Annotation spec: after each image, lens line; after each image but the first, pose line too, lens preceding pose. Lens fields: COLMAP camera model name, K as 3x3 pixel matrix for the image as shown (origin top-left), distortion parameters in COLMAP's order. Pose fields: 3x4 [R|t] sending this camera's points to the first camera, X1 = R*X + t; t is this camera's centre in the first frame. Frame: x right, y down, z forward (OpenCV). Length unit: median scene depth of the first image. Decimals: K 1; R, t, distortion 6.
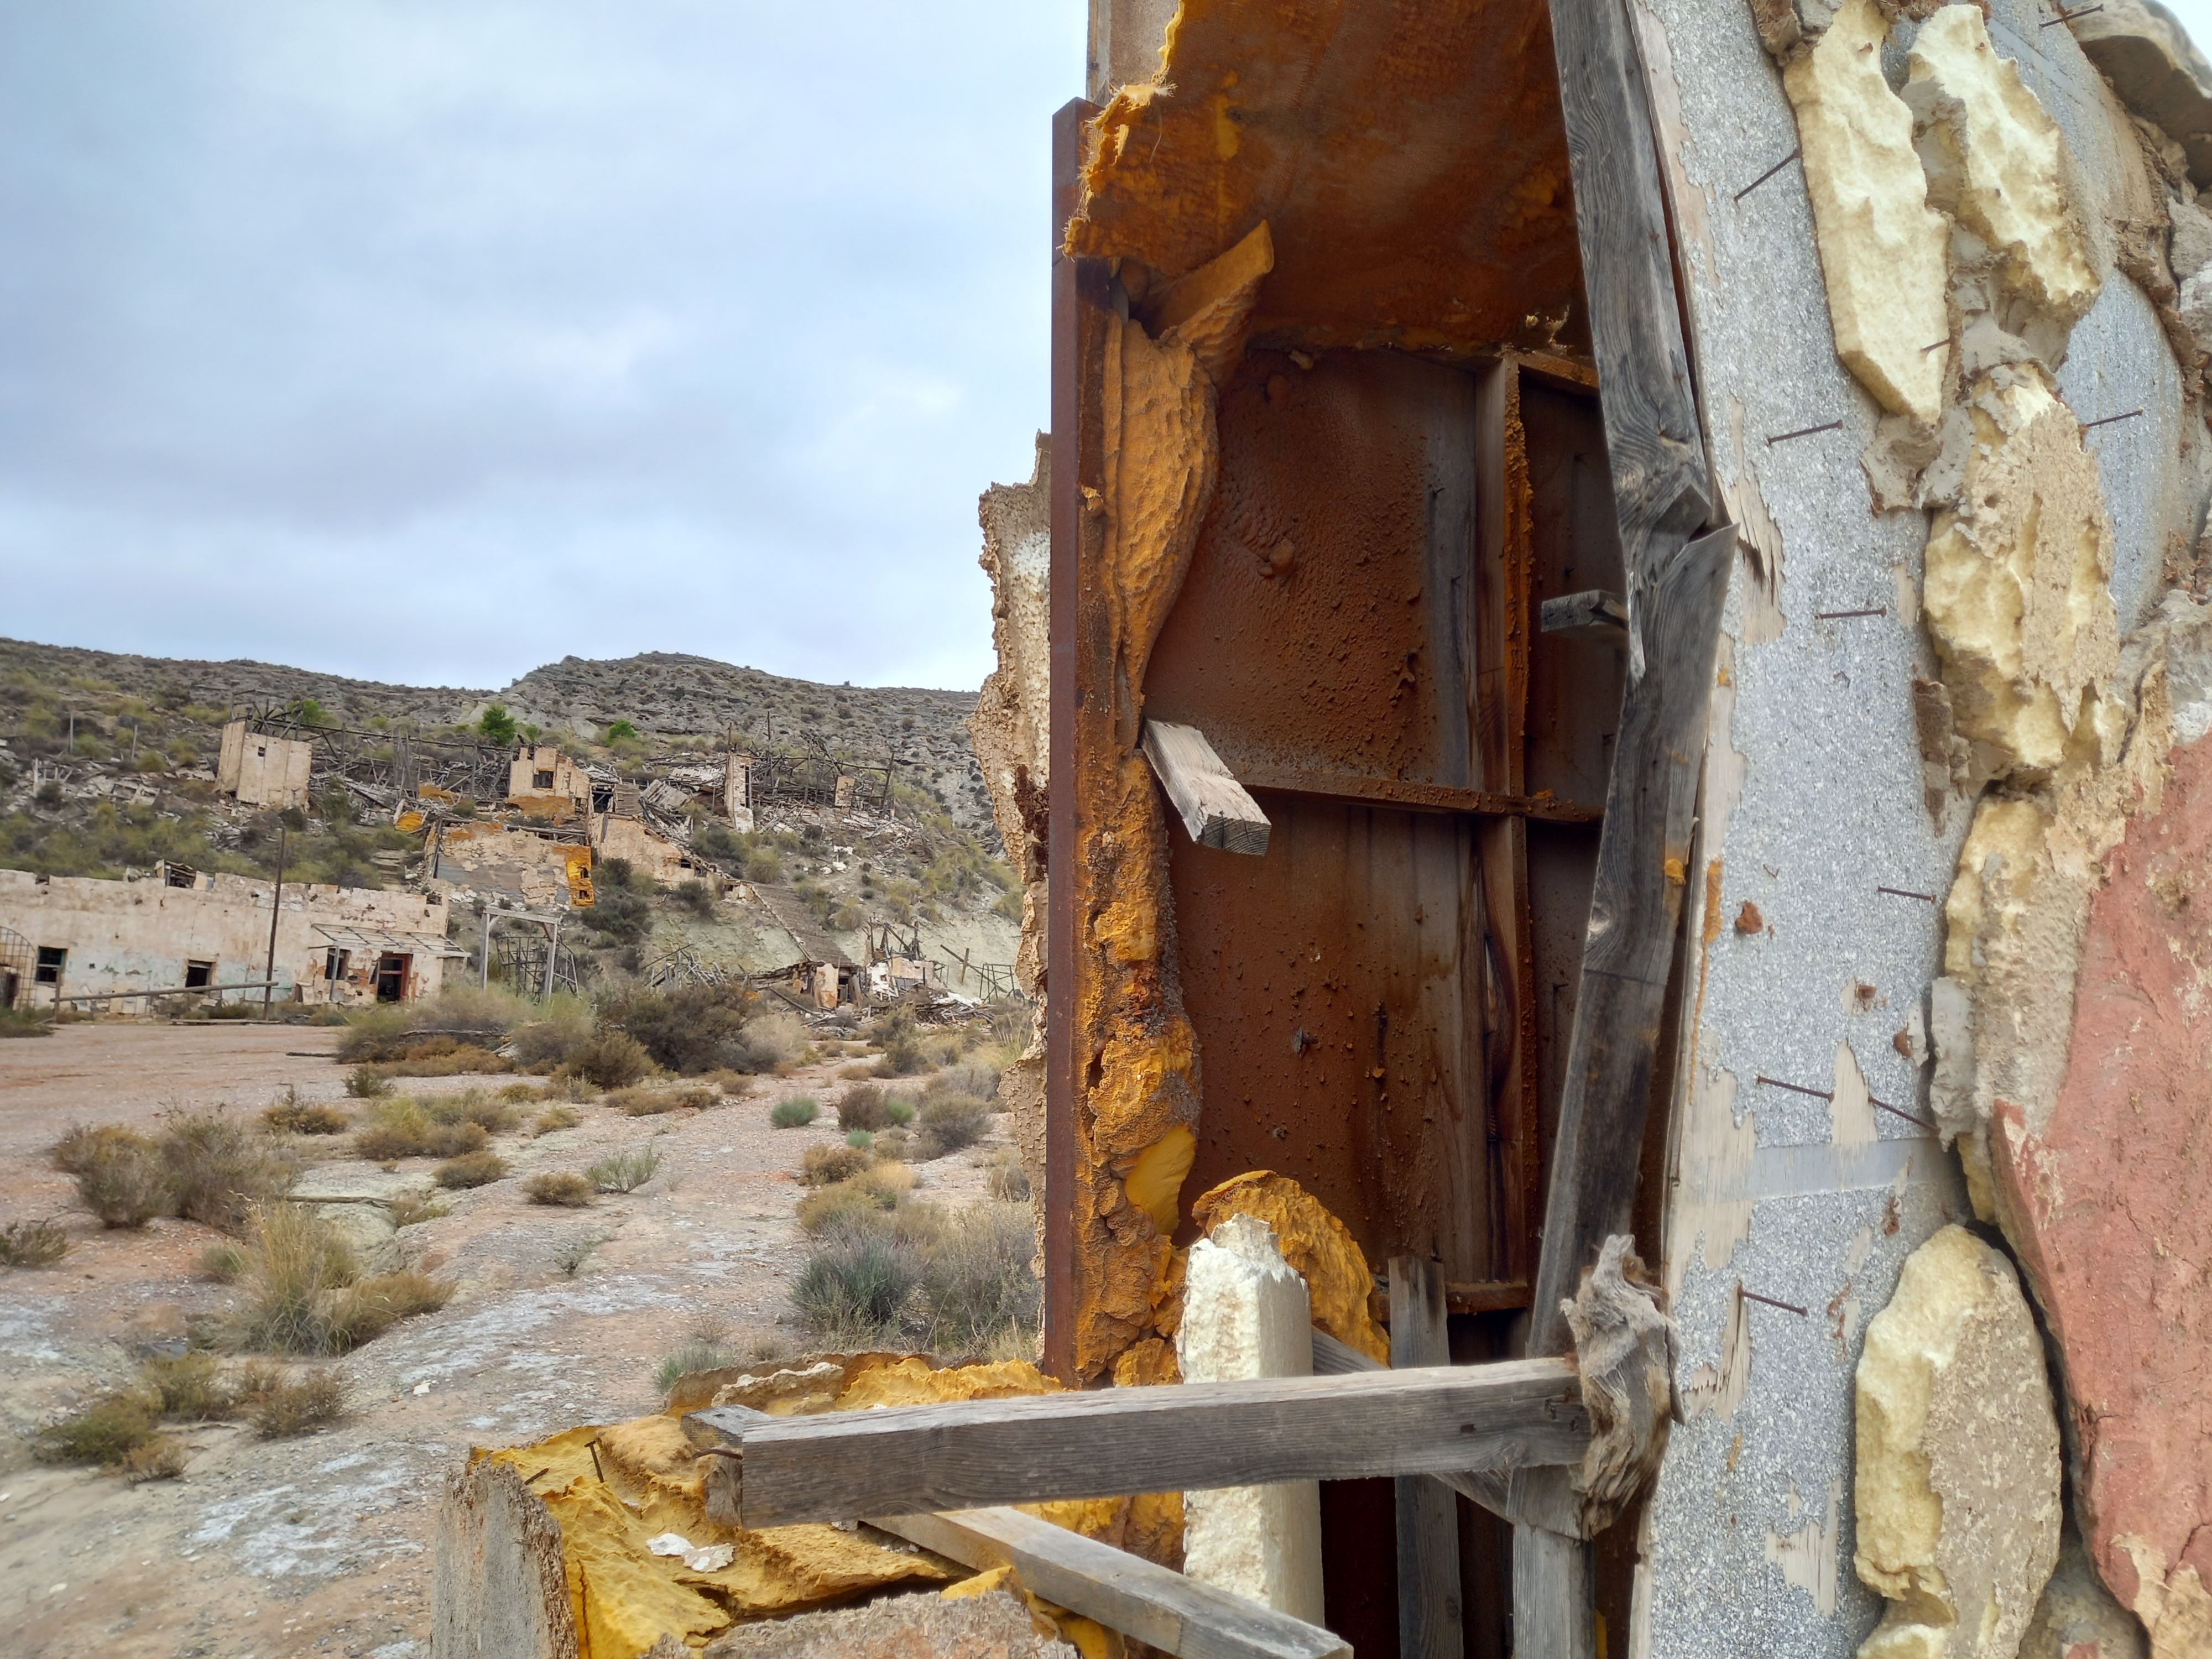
lens RADIAL K [[1612.0, 0, 1106.5], [0, 1612.0, 828.6], [0, 0, 1]] dist [0.002685, 0.000851]
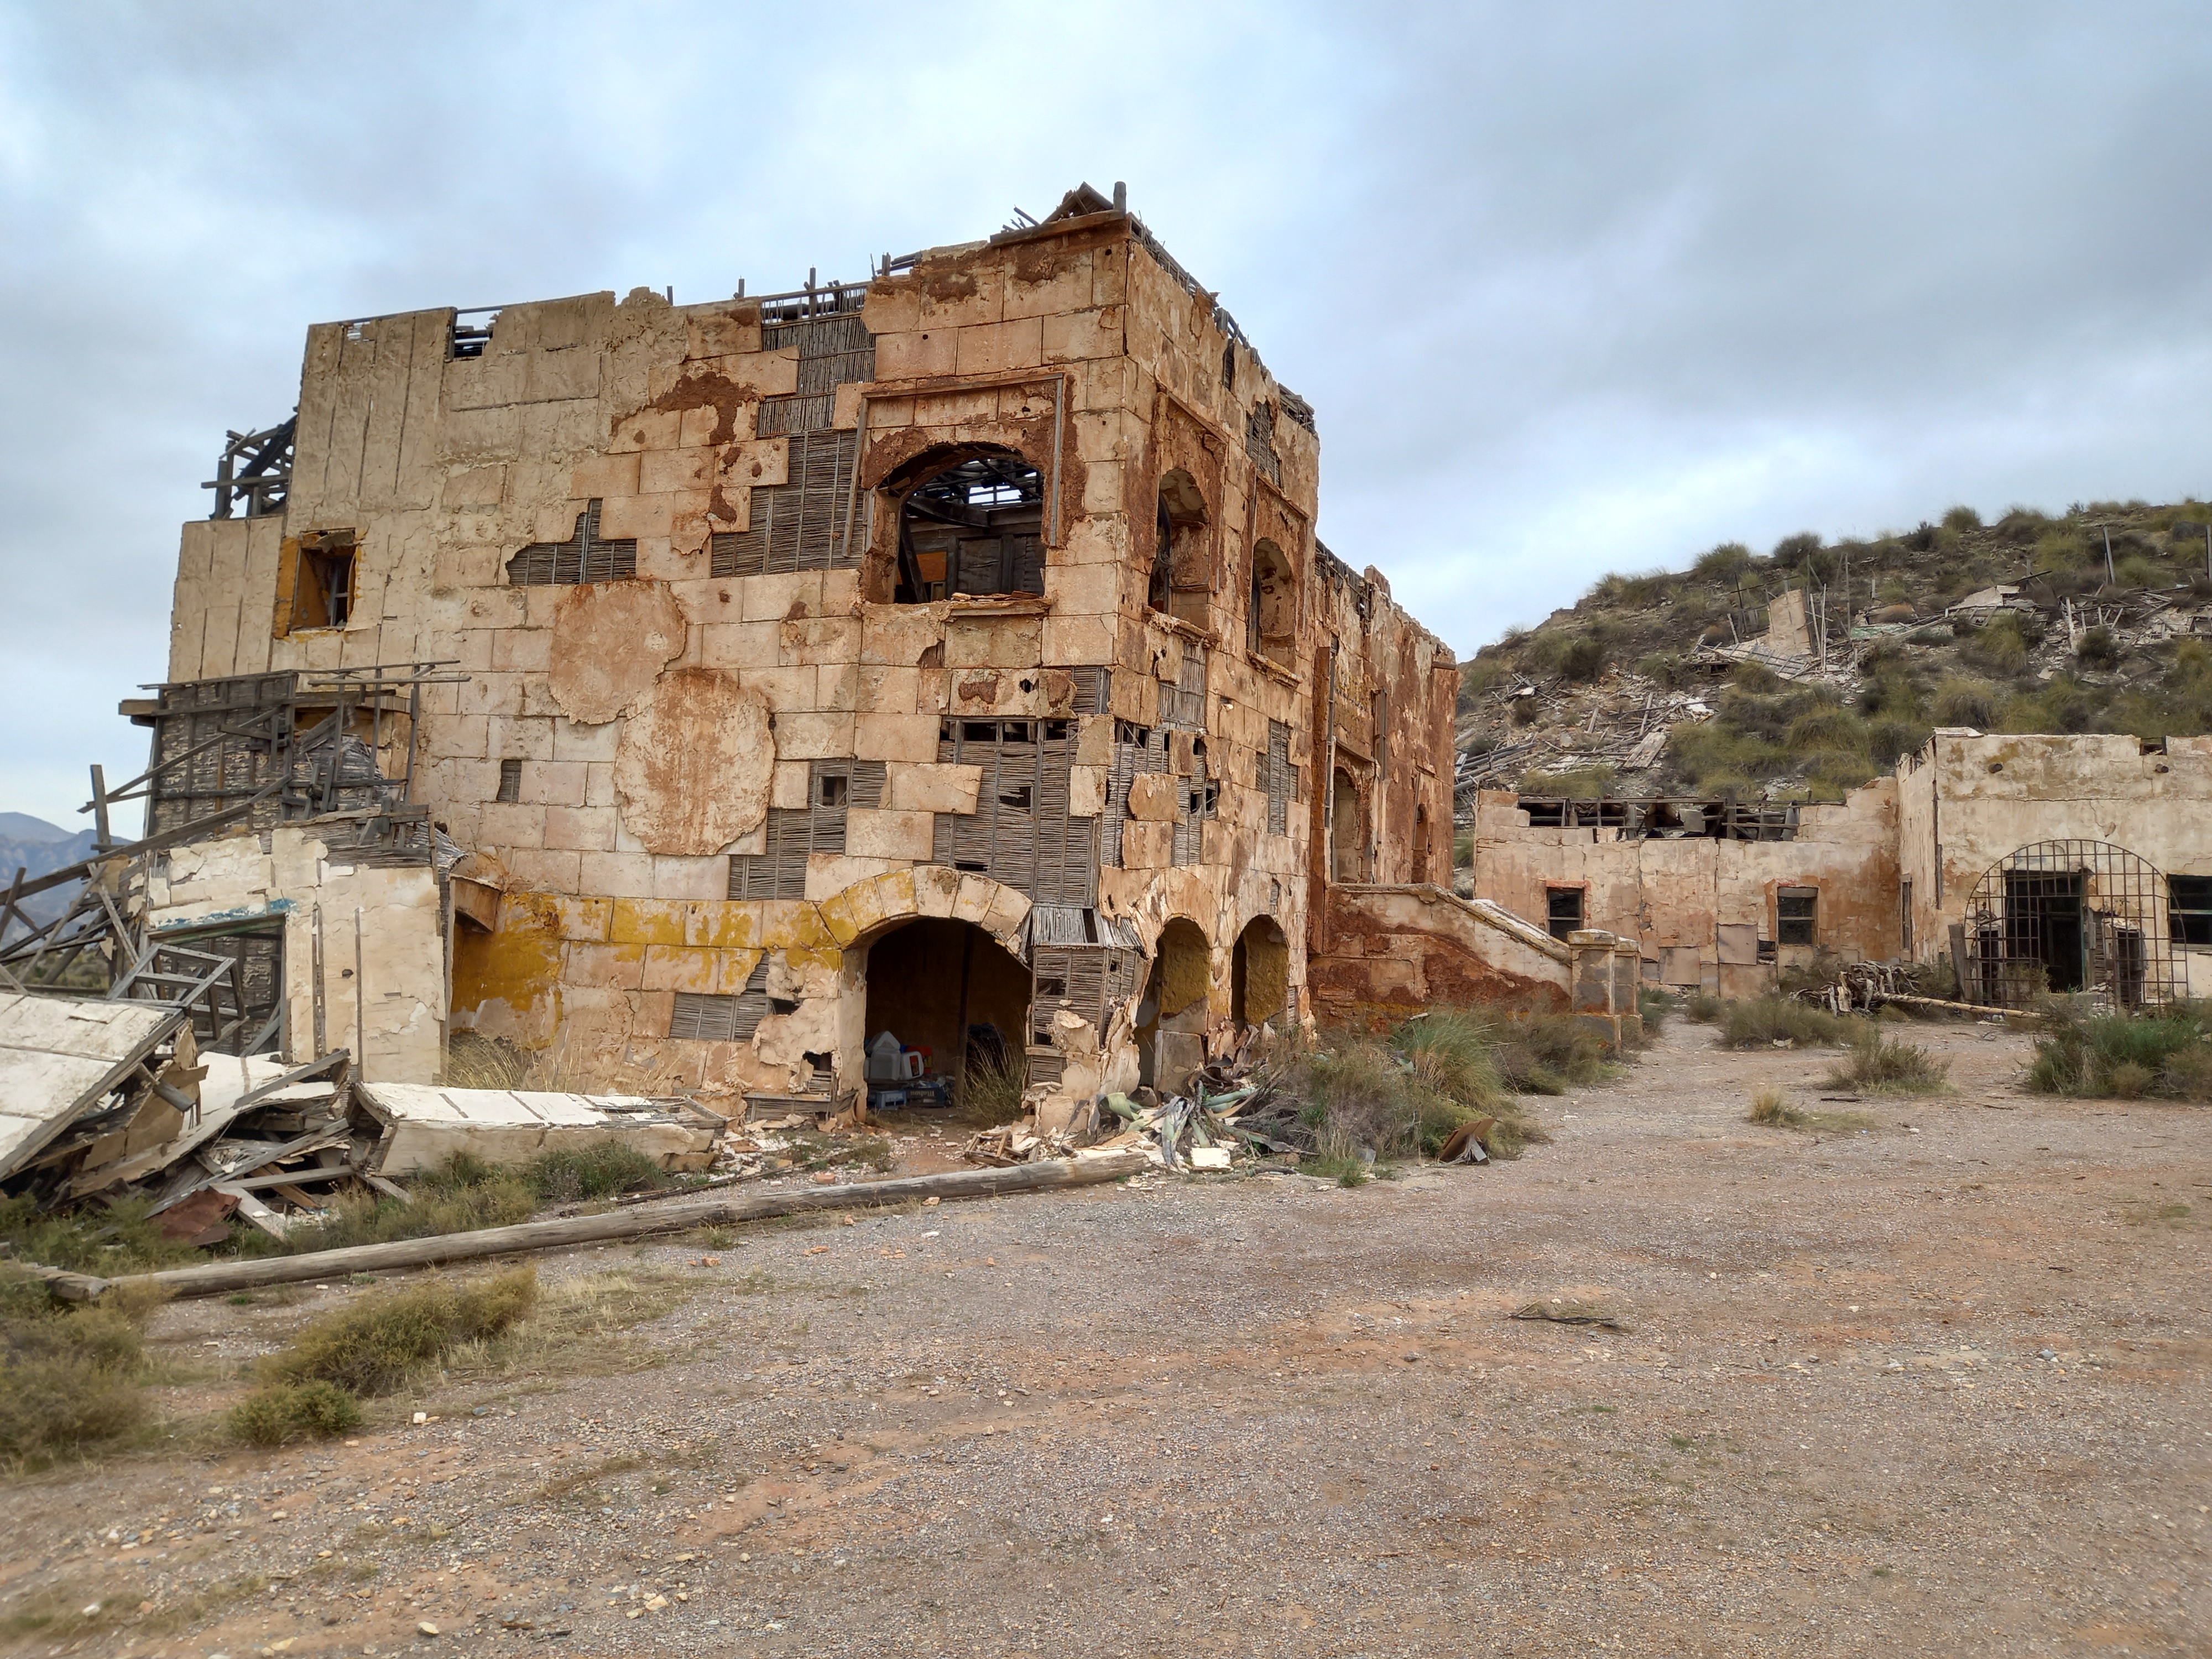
lens RADIAL K [[1612.0, 0, 1106.6], [0, 1612.0, 827.1], [0, 0, 1]] dist [0.002685, 0.000851]
pose [[0.445483, -0.093109, -0.890436, -0.268532], [0.121732, 0.991640, -0.042789, 0.029451], [0.886976, -0.089333, 0.453093, 0.357958]]
